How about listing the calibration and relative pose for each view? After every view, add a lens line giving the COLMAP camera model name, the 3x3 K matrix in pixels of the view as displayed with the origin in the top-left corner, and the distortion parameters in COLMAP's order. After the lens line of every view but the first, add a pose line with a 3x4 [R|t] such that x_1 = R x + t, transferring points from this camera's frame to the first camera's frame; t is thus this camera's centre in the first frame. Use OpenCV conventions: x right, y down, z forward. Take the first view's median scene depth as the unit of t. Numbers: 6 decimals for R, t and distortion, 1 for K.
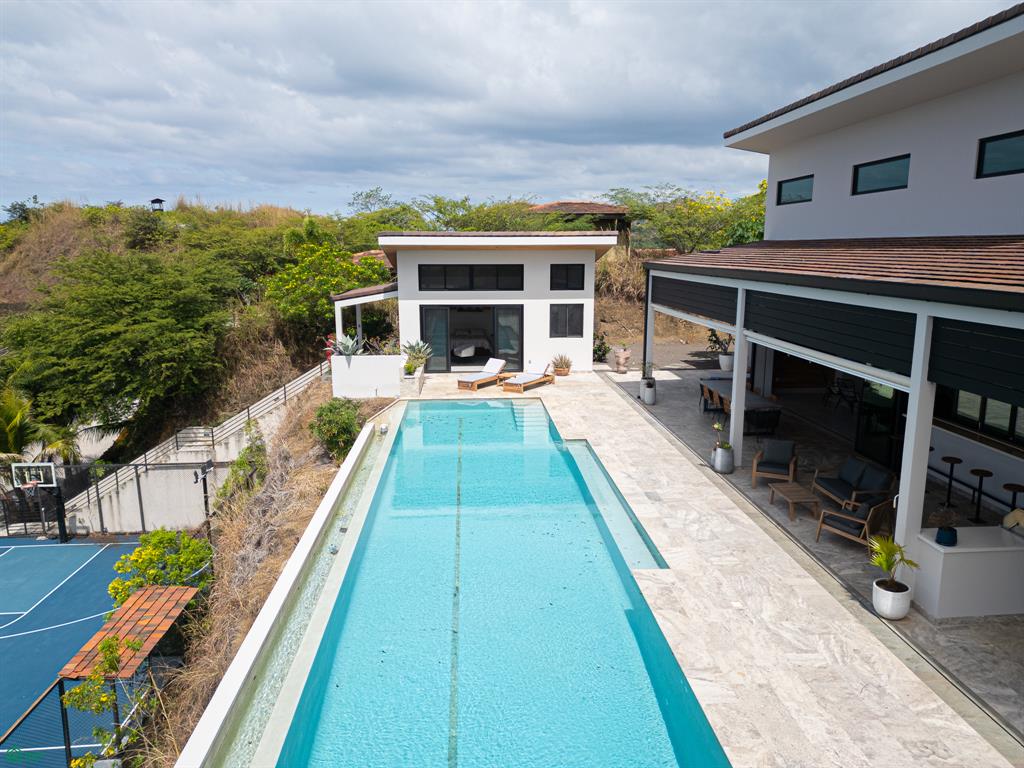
lens RADIAL K [[714.7, 0, 508.6], [0, 714.7, 381.4], [0, 0, 1]] dist [0.067603, -0.063215]
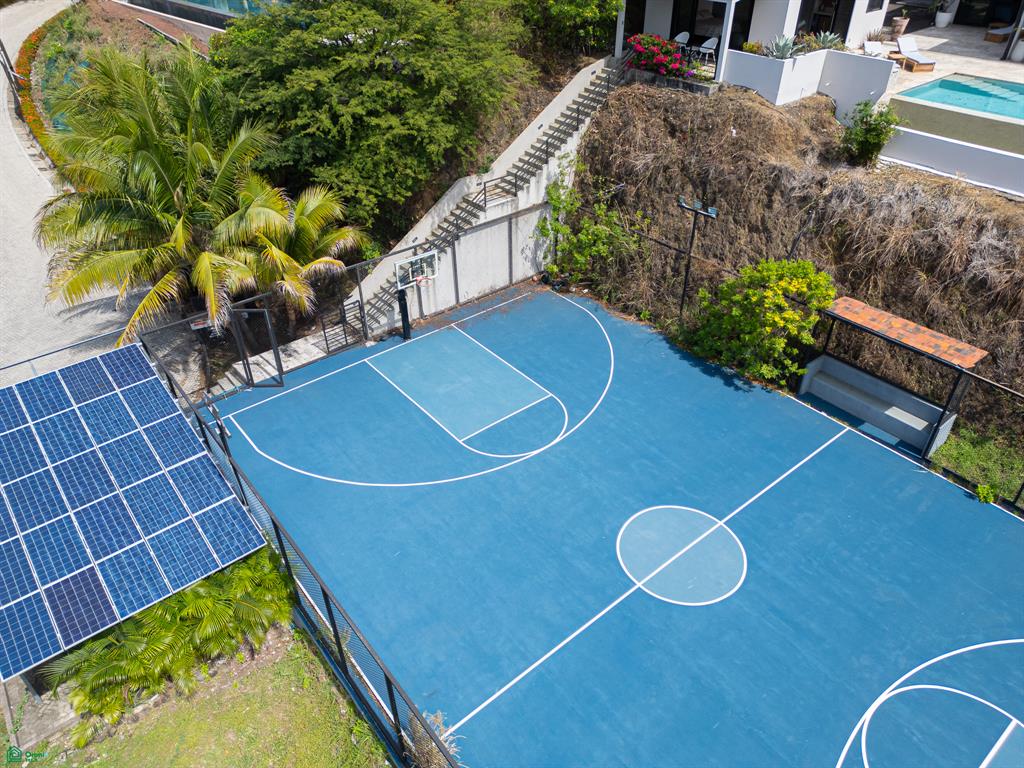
lens RADIAL K [[714.7, 0, 505.6], [0, 714.7, 382.2], [0, 0, 1]] dist [0.067603, -0.063215]
pose [[0.822585, -0.343401, 0.453243, -1.102791], [0.117523, 0.882520, 0.455354, -0.136041], [-0.556365, -0.321301, 0.766305, 0.296847]]
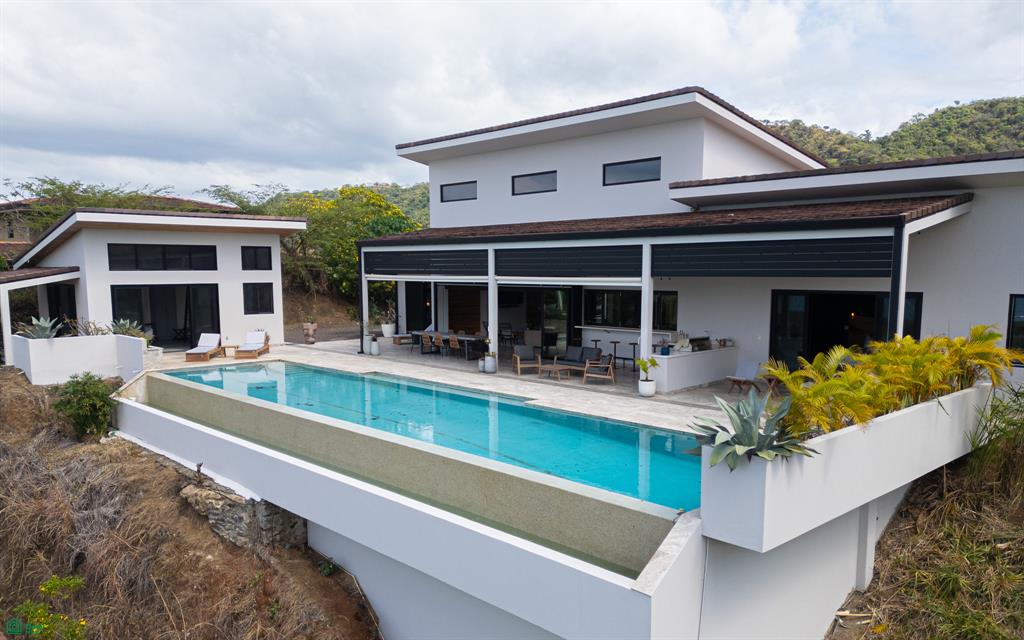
lens RADIAL K [[777.8, 0, 509.9], [0, 777.8, 358.4], [0, 0, 1]] dist [0.064690, -0.043616]
pose [[0.766905, -0.072767, 0.637622, -0.399764], [0.116686, 0.992801, -0.027044, 0.083650], [-0.631064, 0.095141, 0.769875, -0.147396]]
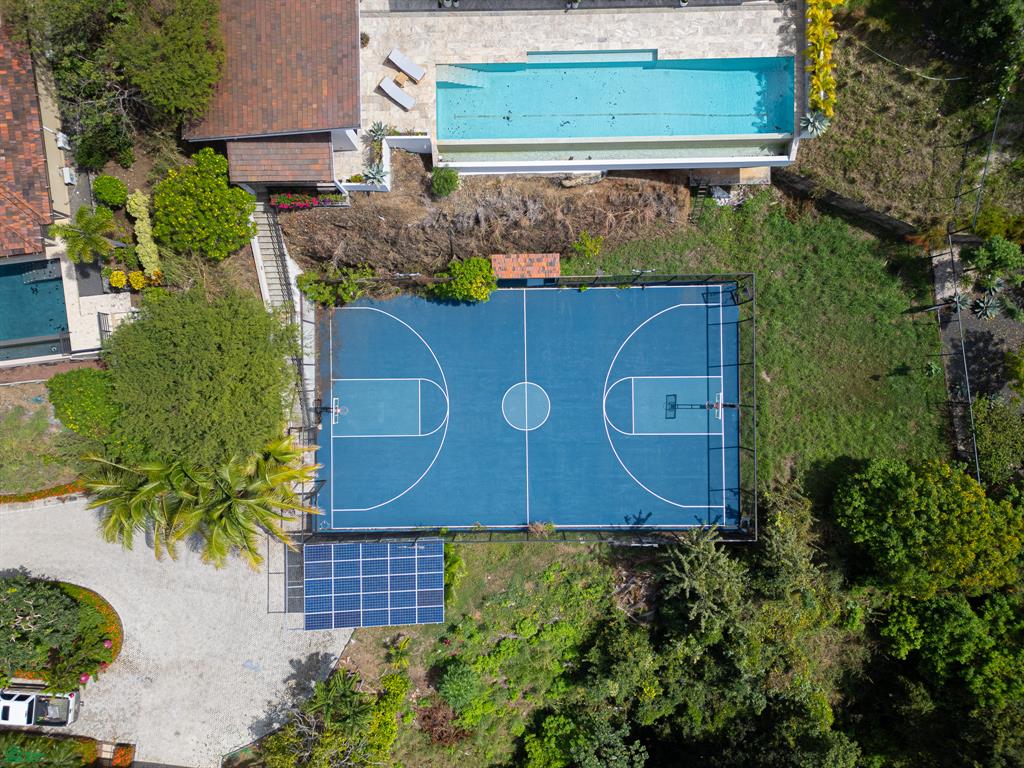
lens RADIAL K [[714.7, 0, 511.7], [0, 714.7, 396.5], [0, 0, 1]] dist [0.067603, -0.063215]
pose [[0.054522, -0.998513, -0.000309, -0.666791], [0.201493, 0.010699, 0.979431, -1.465989], [-0.977971, -0.053463, 0.201777, 0.359886]]
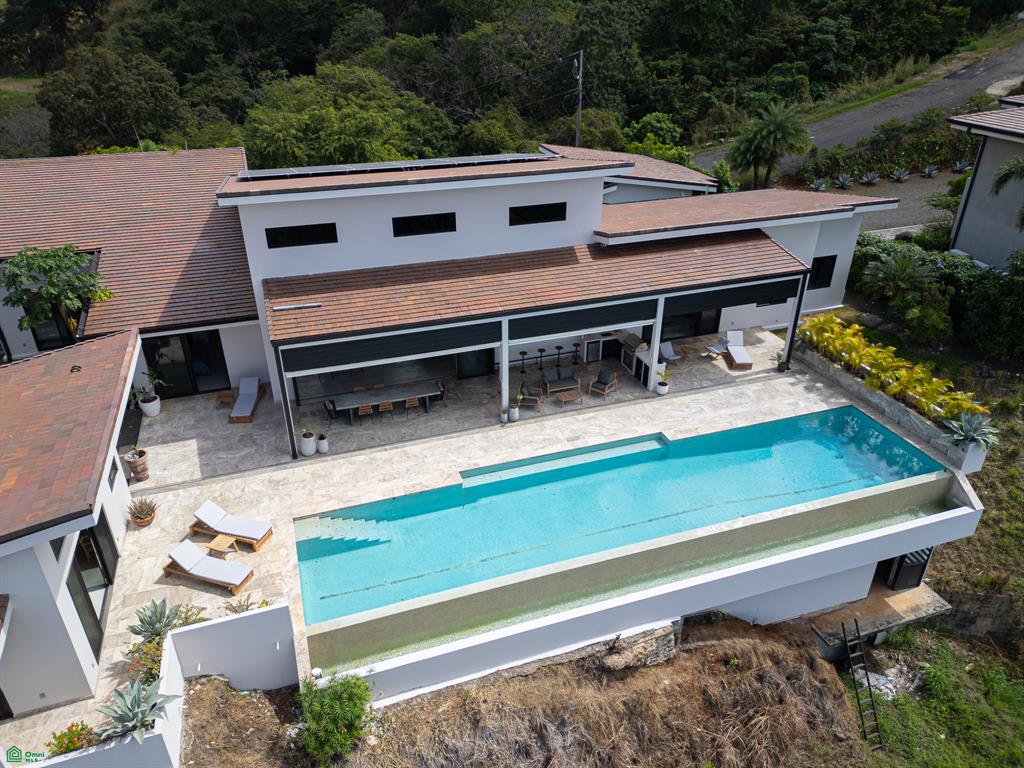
lens RADIAL K [[714.7, 0, 511.7], [0, 714.7, 378.3], [0, 0, 1]] dist [0.067603, -0.063215]
pose [[-0.266151, -0.454098, 0.850270, -0.635463], [0.179274, 0.843377, 0.506533, -0.473909], [-0.947114, 0.287246, -0.143058, 0.712620]]
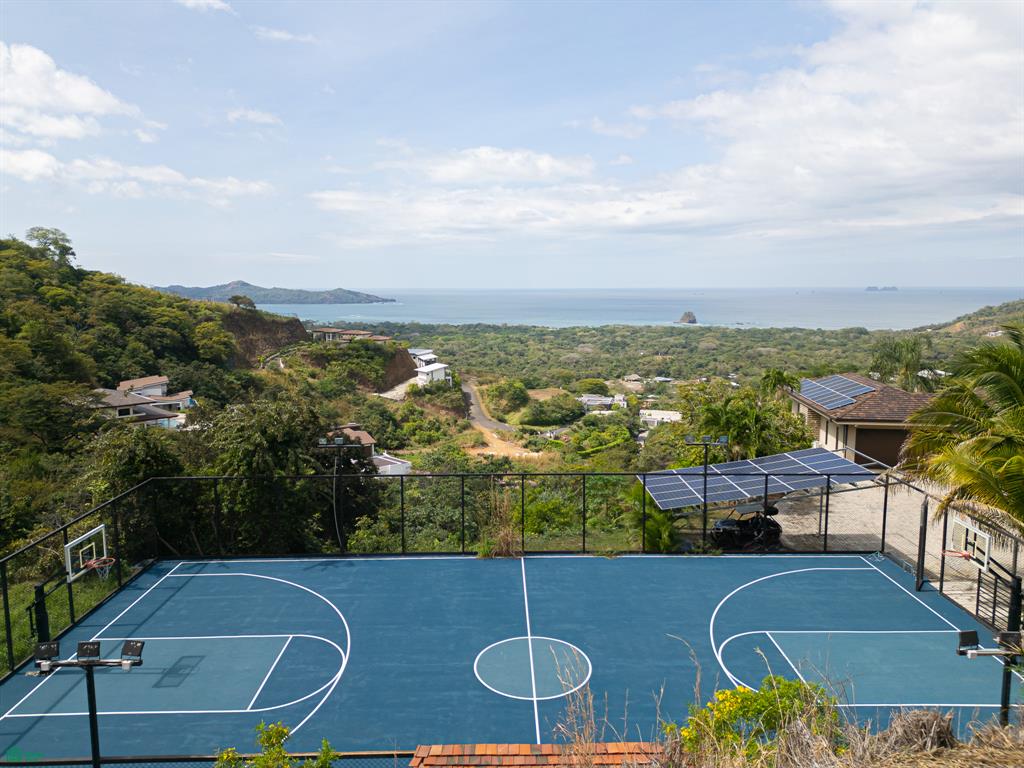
lens RADIAL K [[714.7, 0, 513.7], [0, 714.7, 383.7], [0, 0, 1]] dist [0.067603, -0.063215]
pose [[-0.054874, 0.138392, -0.988856, 0.032959], [-0.187644, 0.971274, 0.146344, -0.037868], [0.980703, 0.193583, -0.027329, 0.641352]]
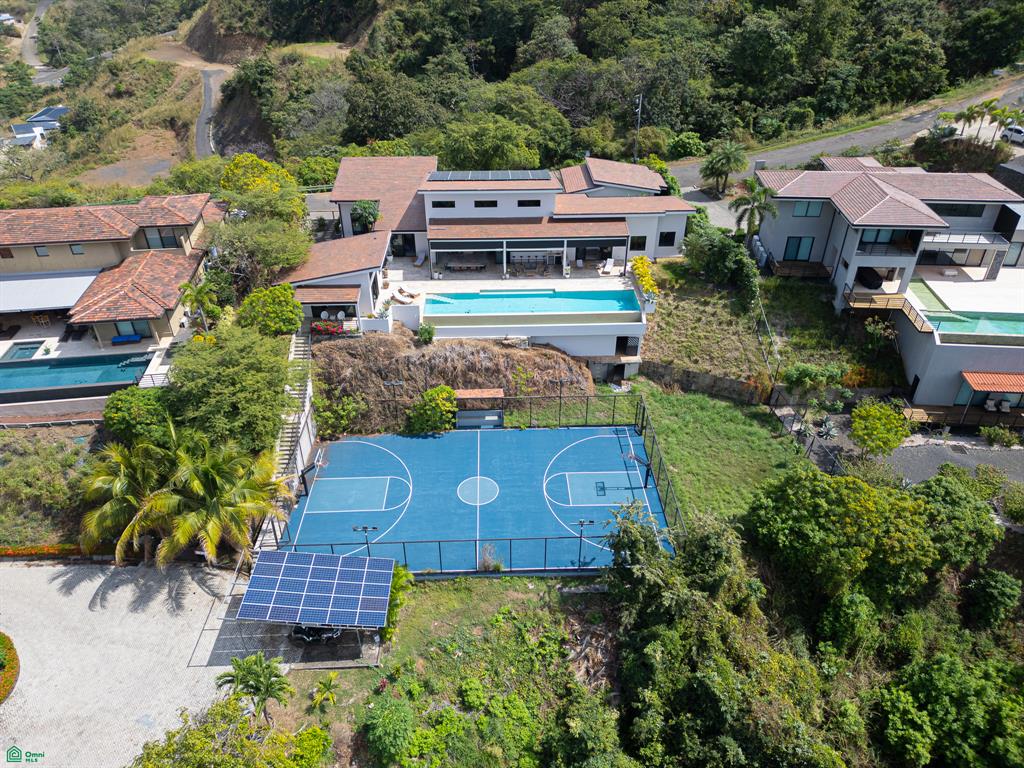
lens RADIAL K [[714.7, 0, 508.8], [0, 714.7, 391.7], [0, 0, 1]] dist [0.067603, -0.063215]
pose [[0.038988, -0.554949, 0.830971, -2.334917], [0.189535, 0.820613, 0.539139, -1.044219], [-0.981100, 0.136478, 0.137176, 0.264207]]
